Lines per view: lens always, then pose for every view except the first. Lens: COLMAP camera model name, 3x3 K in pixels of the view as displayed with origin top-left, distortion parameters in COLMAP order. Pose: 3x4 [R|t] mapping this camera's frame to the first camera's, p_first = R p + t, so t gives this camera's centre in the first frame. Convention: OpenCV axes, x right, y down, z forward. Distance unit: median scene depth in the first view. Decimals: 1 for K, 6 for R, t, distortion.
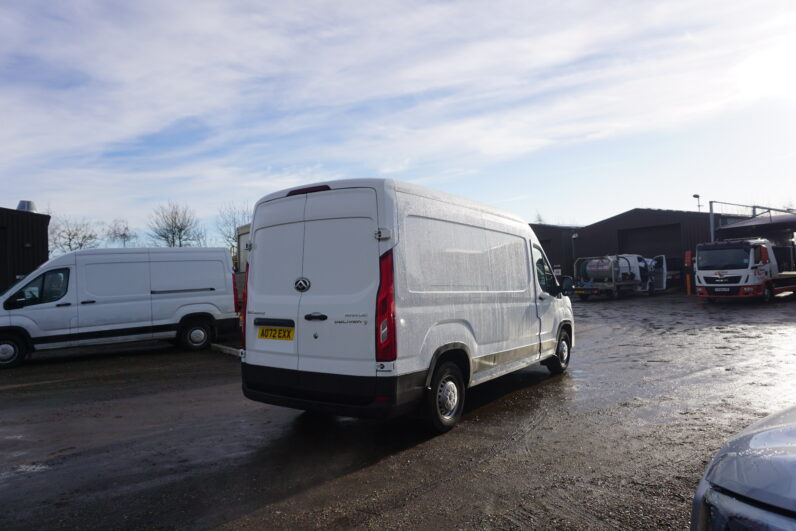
lens RADIAL K [[526.4, 0, 398.0], [0, 526.4, 265.5], [0, 0, 1]] dist [-0.061727, 0.032343]
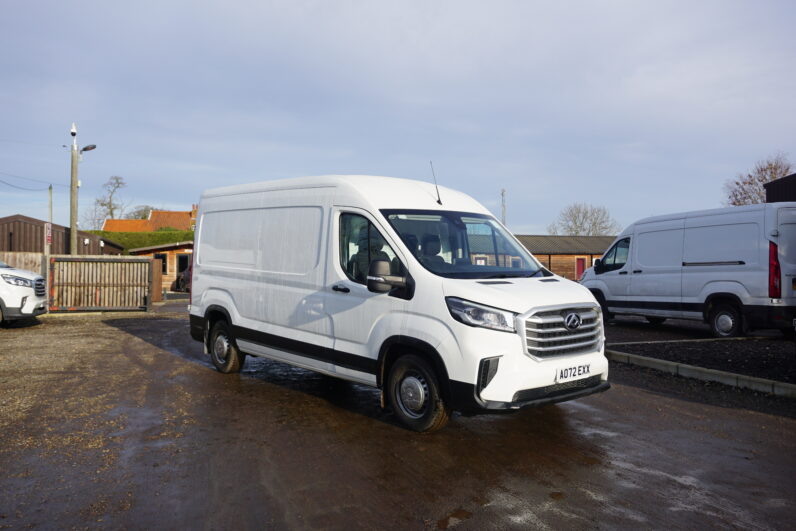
lens RADIAL K [[642.5, 0, 398.0], [0, 642.5, 265.5], [0, 0, 1]] dist [-0.005614, -0.001452]
pose [[-0.238581, 0.037991, -0.970379, 1.005362], [0.033134, 0.998971, 0.030964, 0.008077], [0.970557, -0.024765, -0.239594, 1.191221]]
